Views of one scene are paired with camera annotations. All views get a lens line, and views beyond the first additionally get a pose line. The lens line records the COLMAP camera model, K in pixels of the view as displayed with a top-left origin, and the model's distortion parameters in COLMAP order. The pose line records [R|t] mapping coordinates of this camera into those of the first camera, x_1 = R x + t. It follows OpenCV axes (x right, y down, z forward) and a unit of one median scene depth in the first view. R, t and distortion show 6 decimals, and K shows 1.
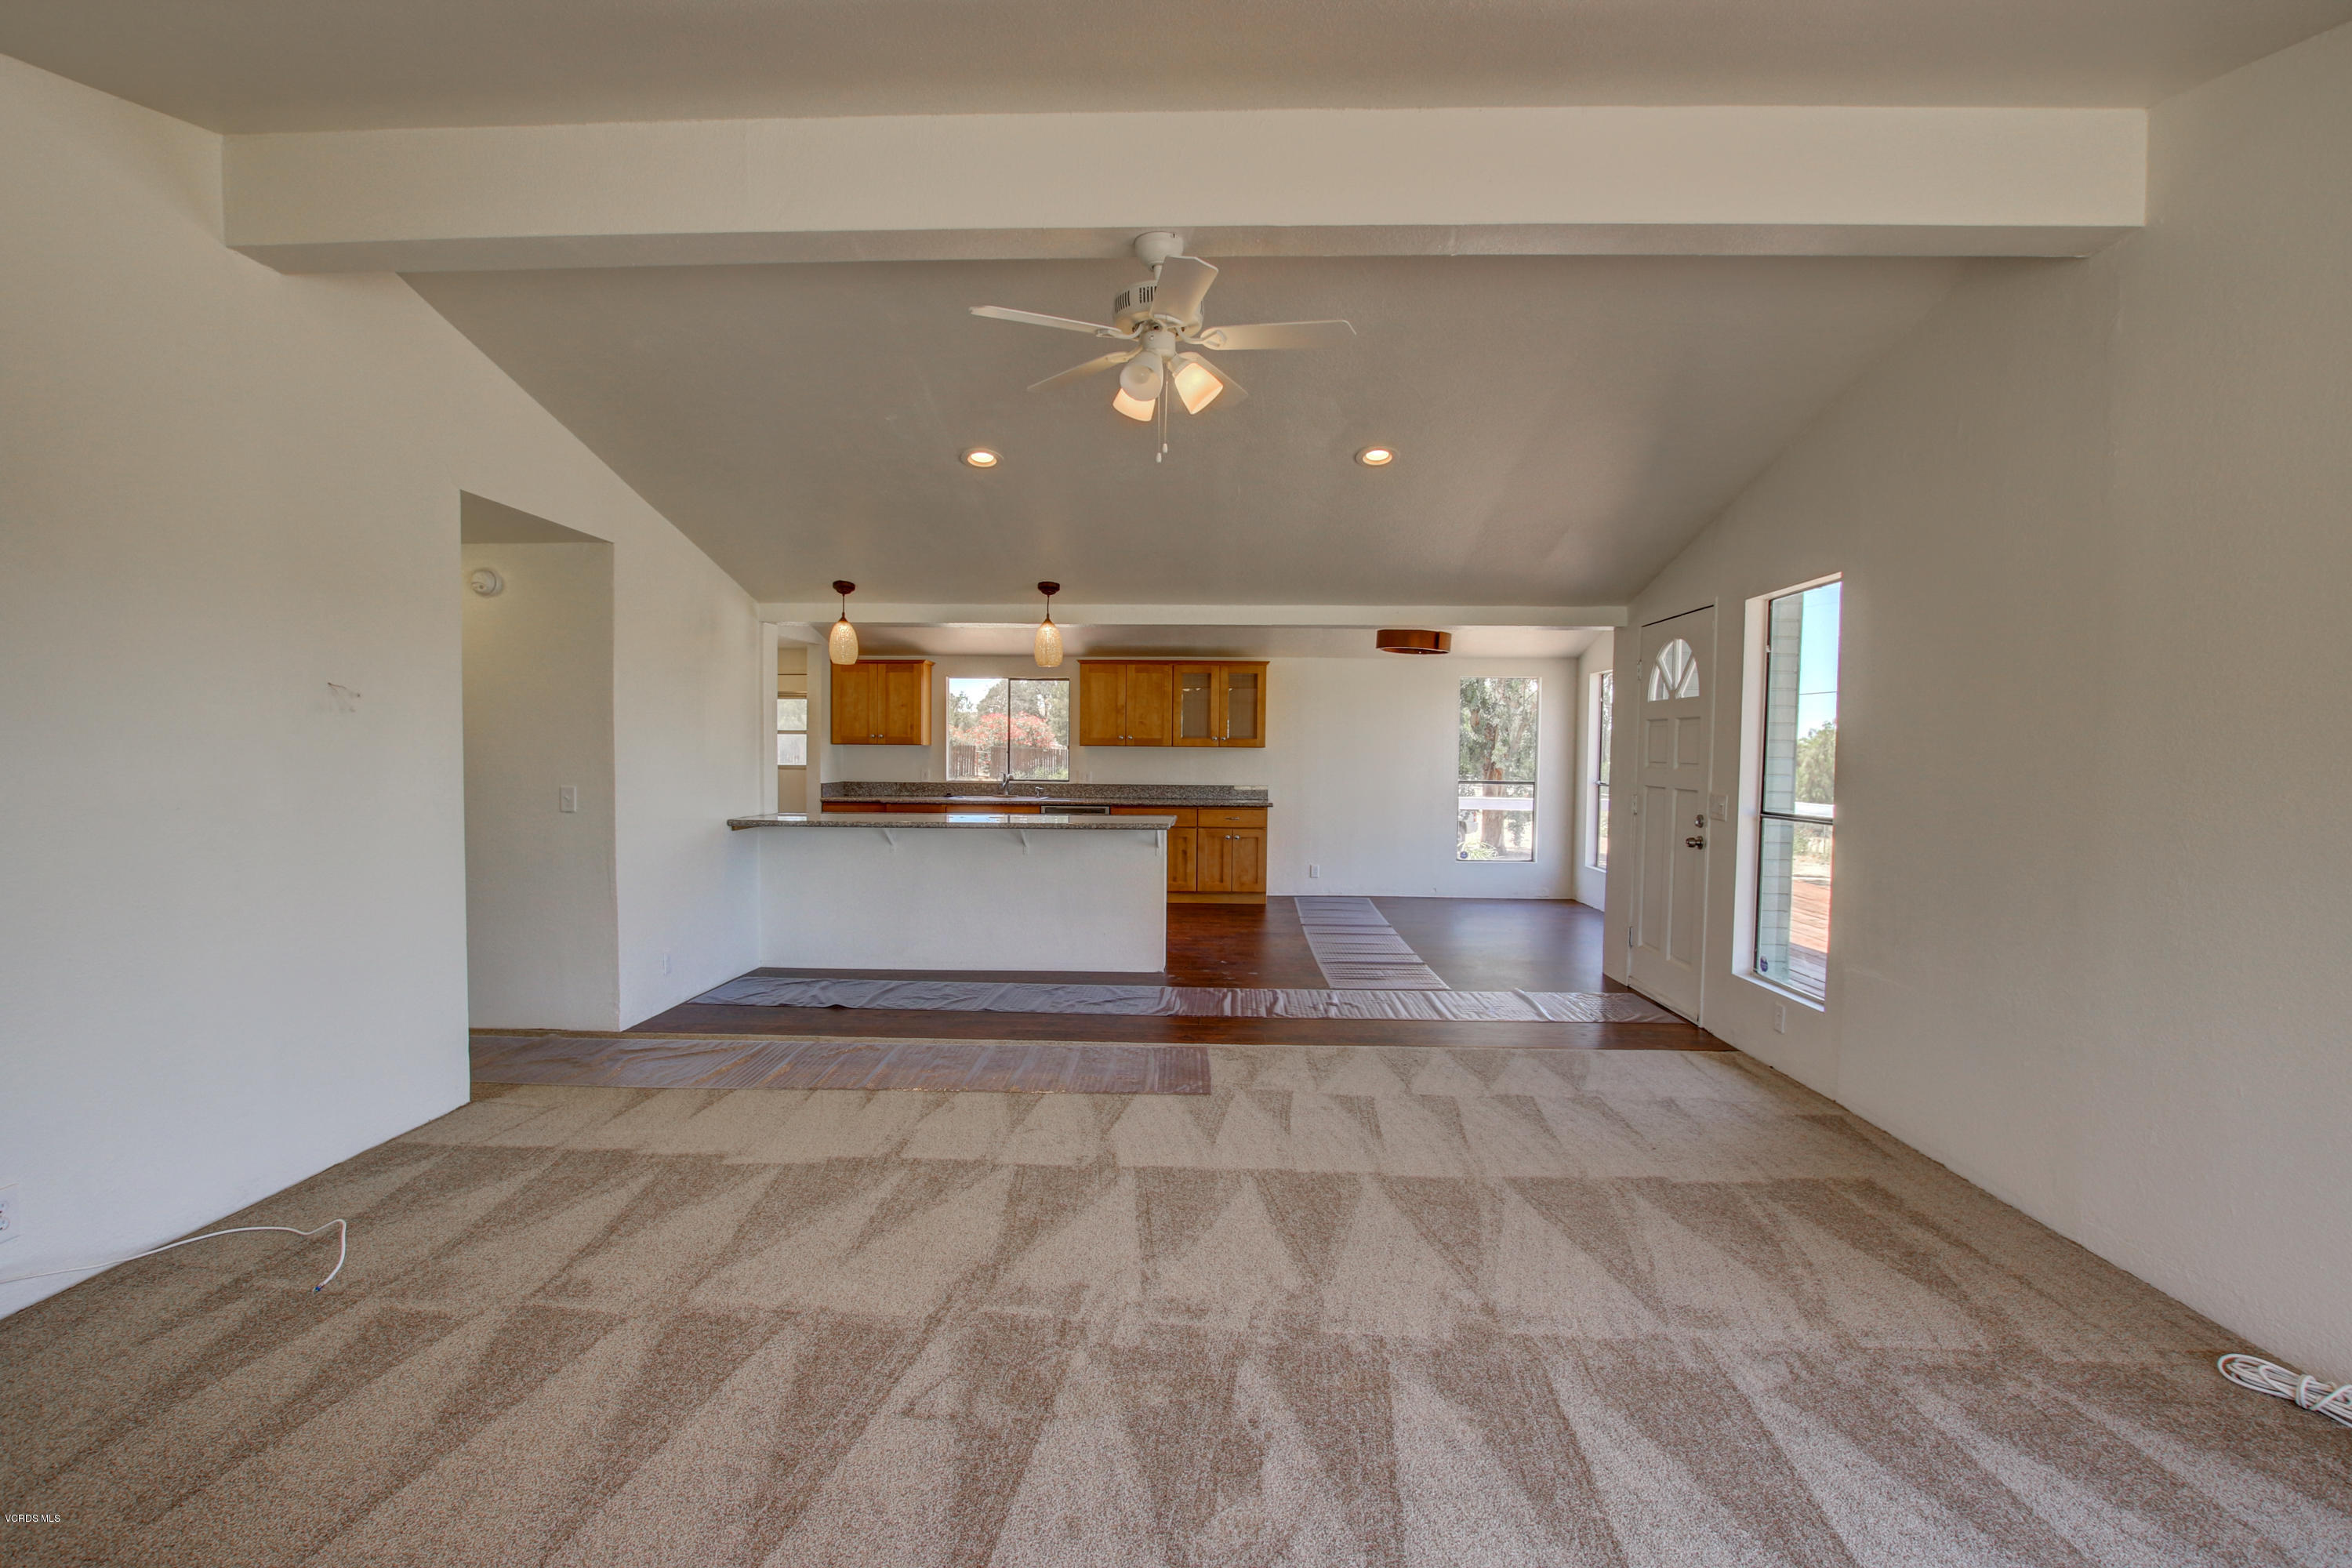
lens RADIAL K [[1088.6, 0, 1173.0], [0, 1088.6, 801.6], [0, 0, 1]] dist [-0.032255, 0.003357]
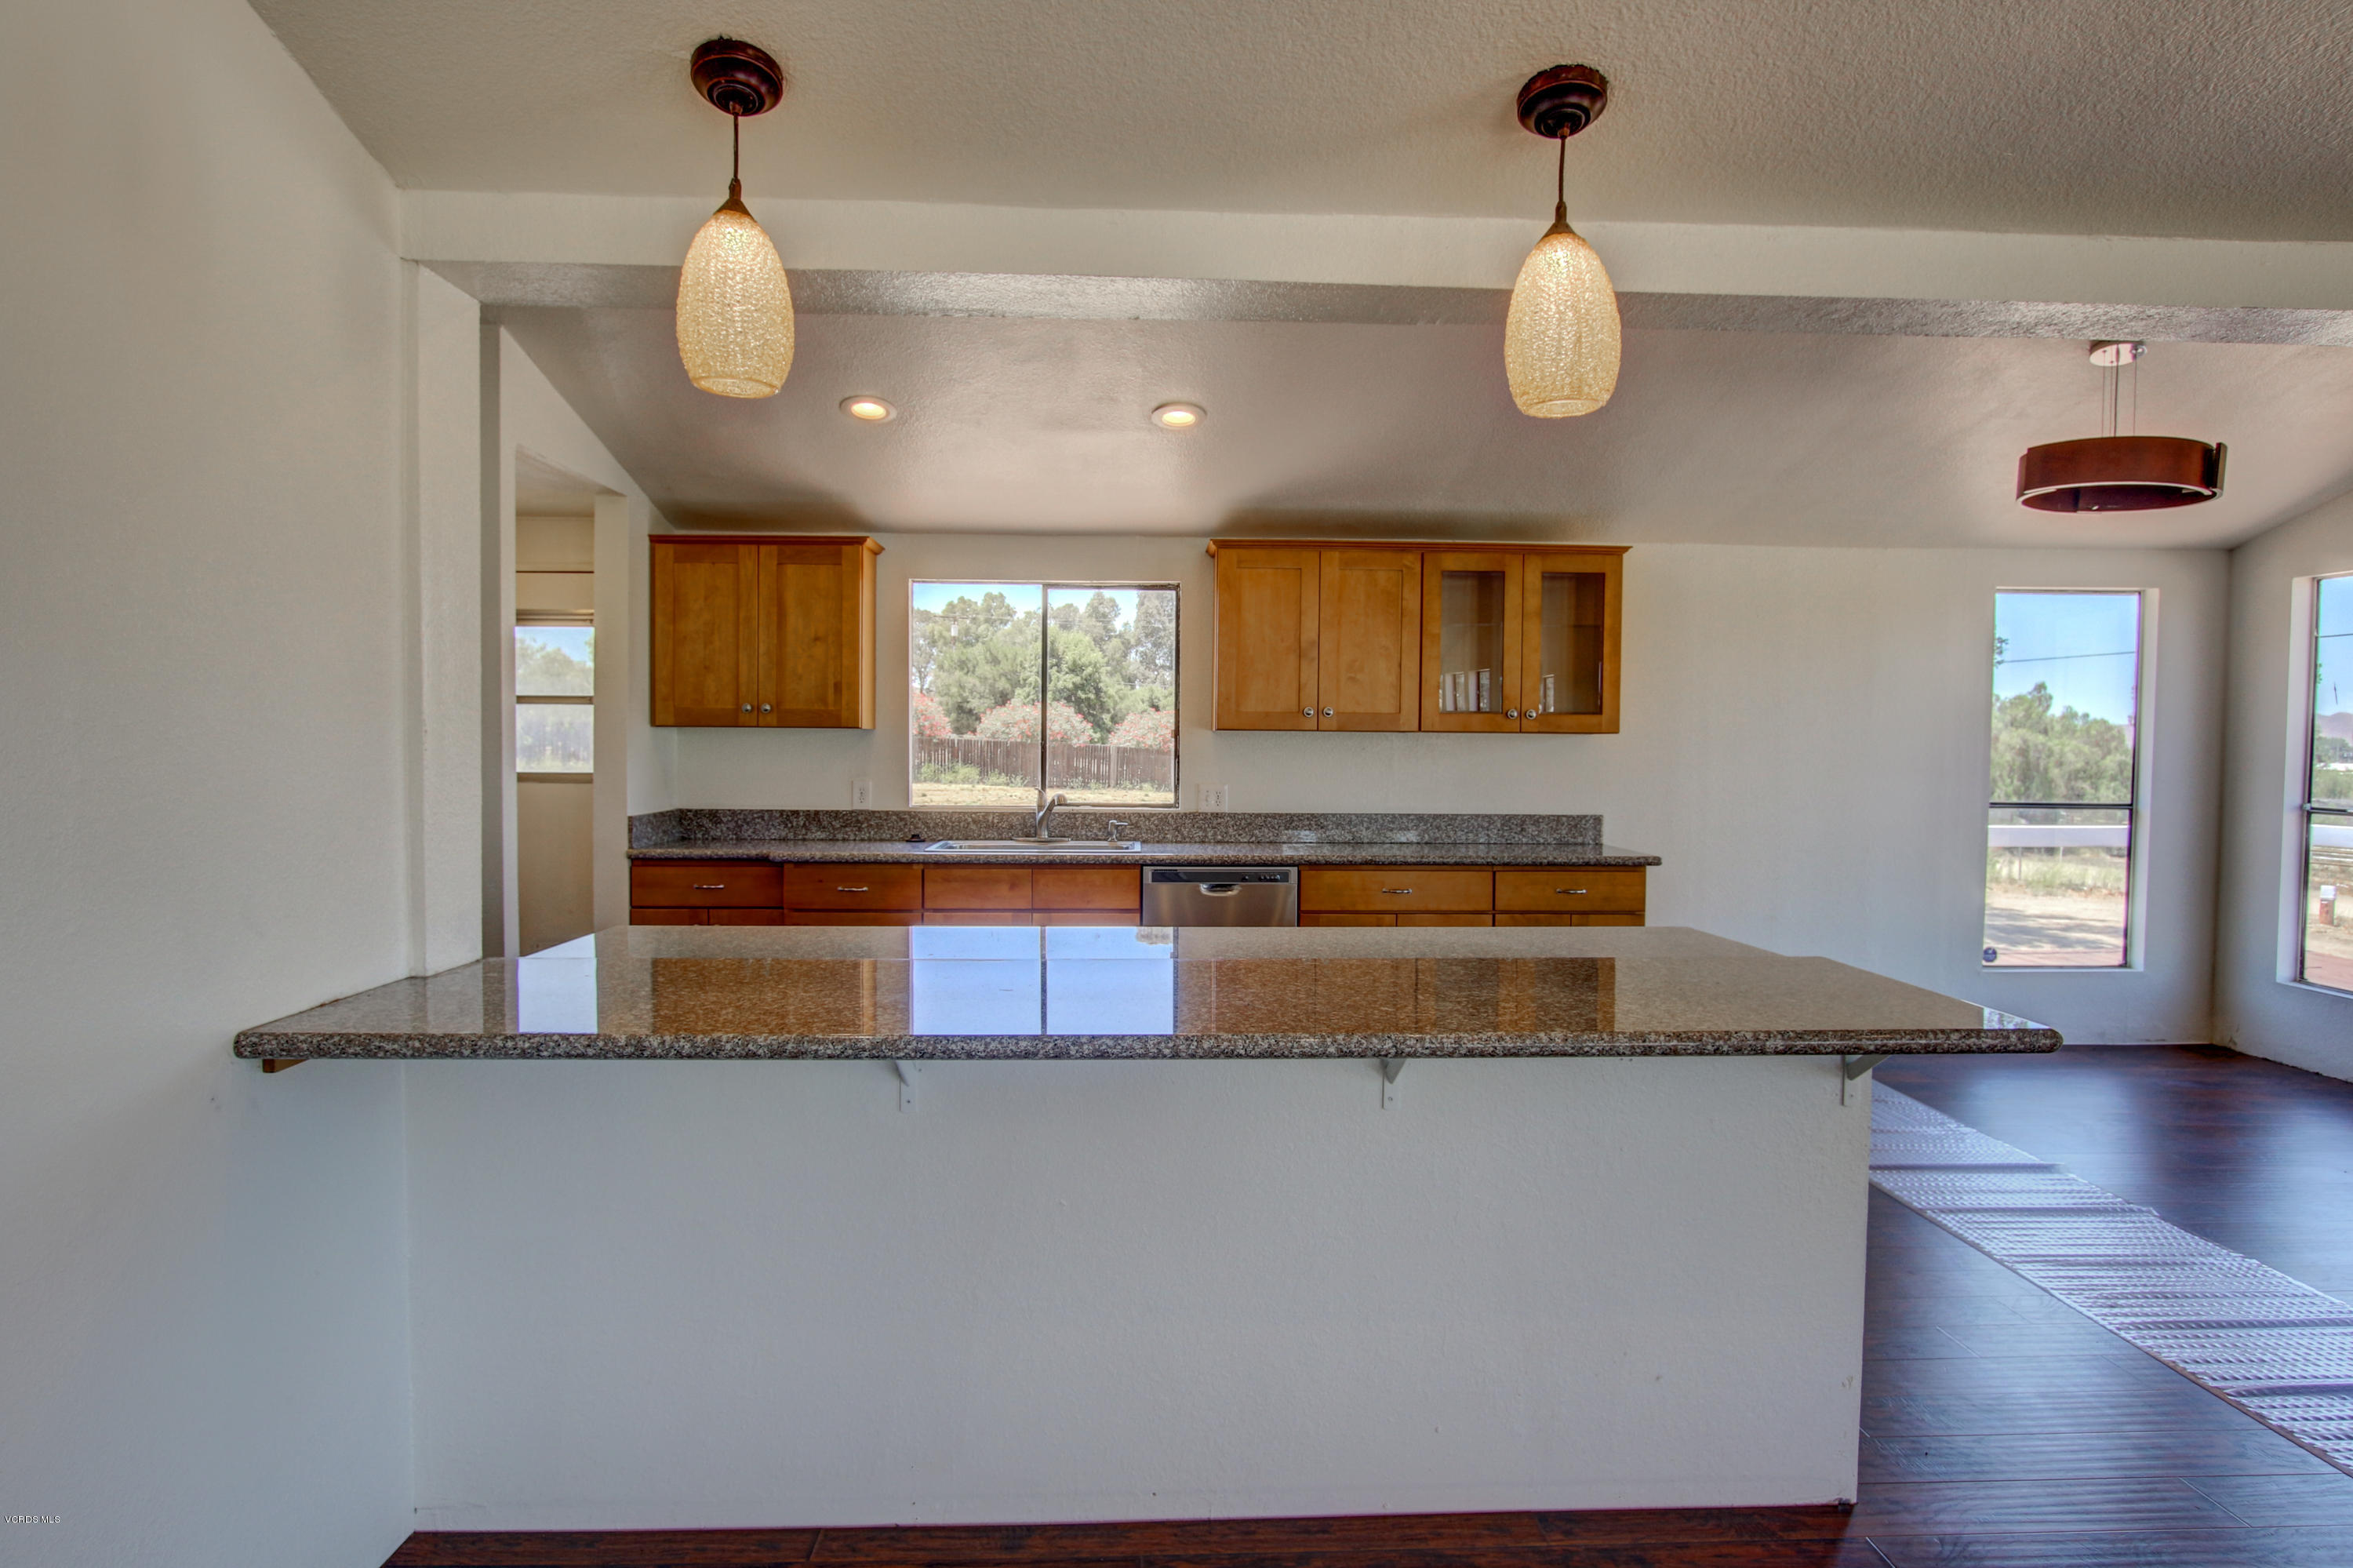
lens RADIAL K [[1355.4, 0, 1177.1], [0, 1355.4, 805.3], [0, 0, 1]] dist [-0.004676, 0.000615]
pose [[0.996955, -0.004671, 0.077841, -0.146172], [0.004657, 0.999989, 0.000356, -0.020279], [-0.077841, 0.000008, 0.996966, 0.438729]]
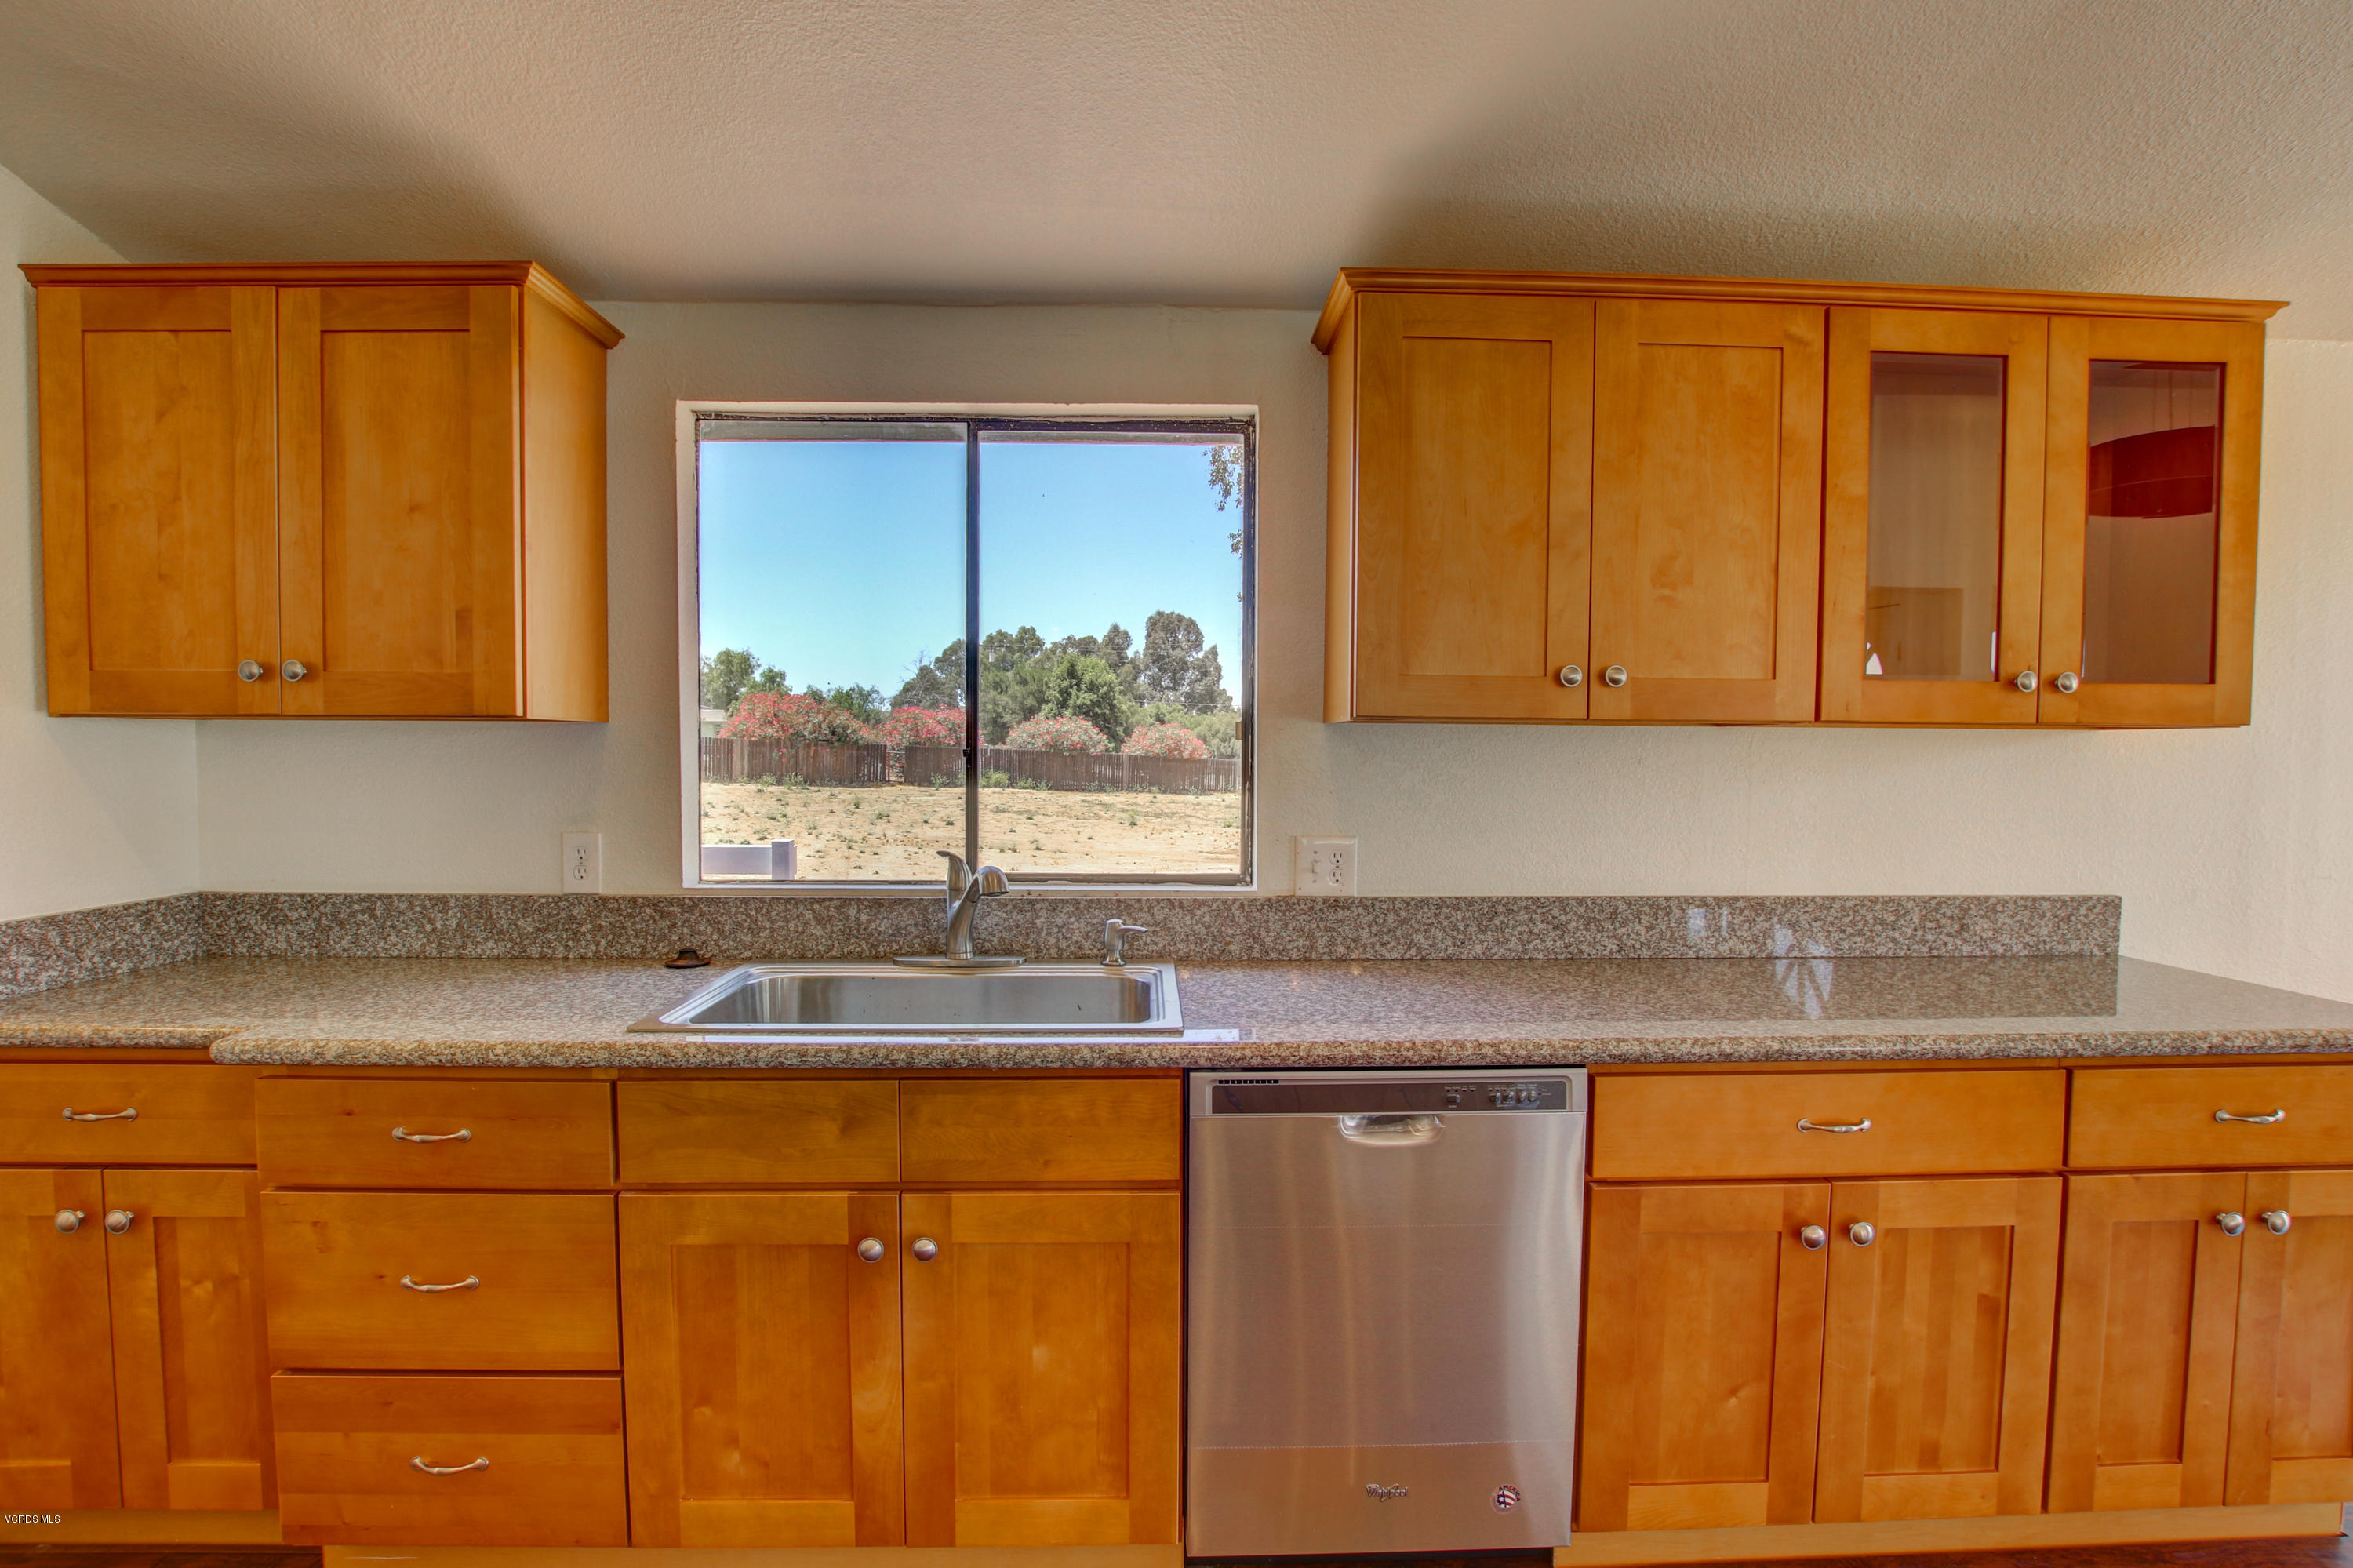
lens RADIAL K [[1089.1, 0, 1173.5], [0, 1089.1, 801.6], [0, 0, 1]] dist [-0.032255, 0.003357]
pose [[0.997218, -0.007340, 0.074181, -0.132324], [0.007342, 0.999973, 0.000255, -0.036873], [-0.074181, 0.000290, 0.997245, 0.809317]]
